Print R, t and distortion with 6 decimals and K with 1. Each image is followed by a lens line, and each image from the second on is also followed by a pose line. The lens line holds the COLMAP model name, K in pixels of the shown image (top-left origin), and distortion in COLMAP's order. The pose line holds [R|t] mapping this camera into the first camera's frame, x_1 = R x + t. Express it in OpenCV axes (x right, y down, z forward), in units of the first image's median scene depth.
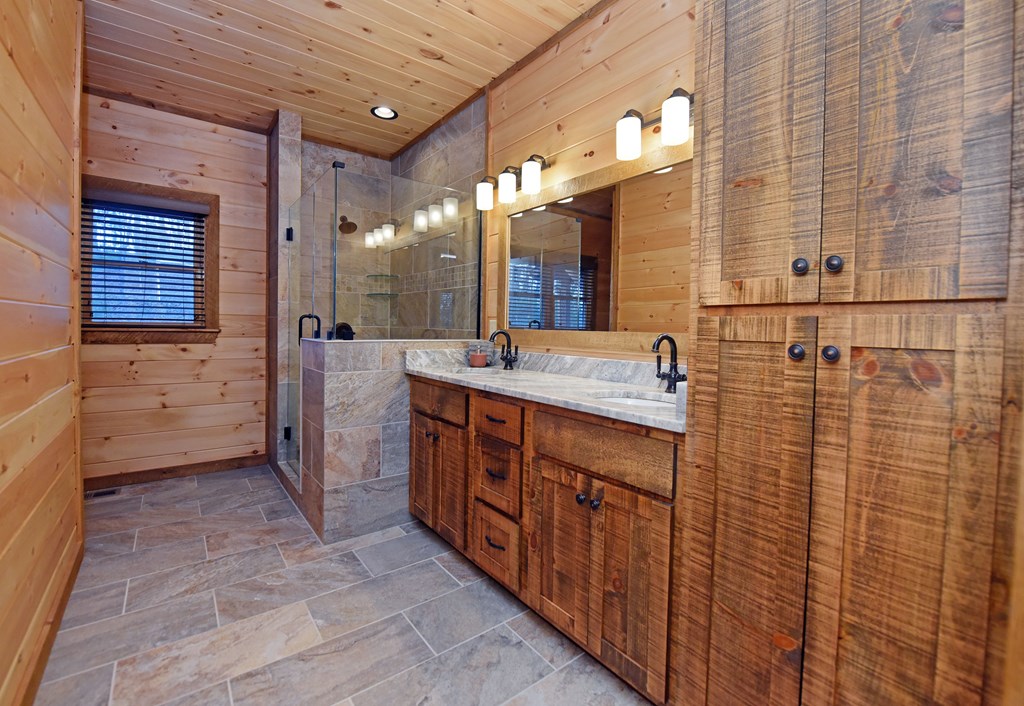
lens RADIAL K [[447.0, 0, 514.1], [0, 447.0, 349.8], [0, 0, 1]] dist [0.000037, 0.000149]
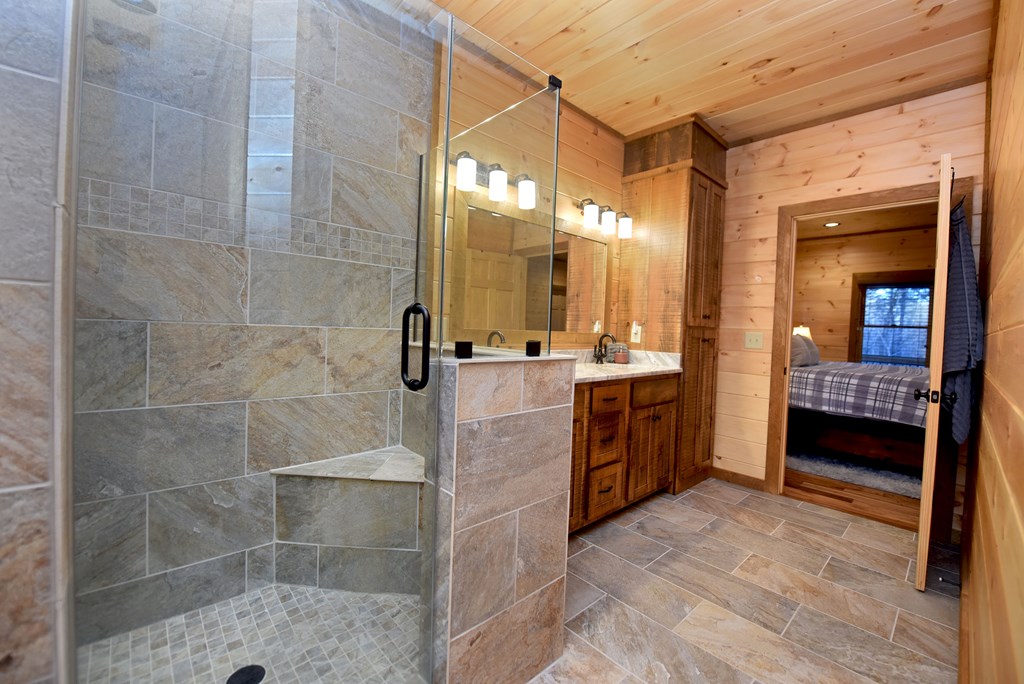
lens RADIAL K [[407.4, 0, 511.7], [0, 407.4, 340.9], [0, 0, 1]] dist [-0.016415, -0.001704]
pose [[-0.072662, -0.044977, 0.996342, -1.308746], [0.021340, 0.998684, 0.046639, -0.093205], [-0.997128, 0.024651, -0.071607, 1.435851]]
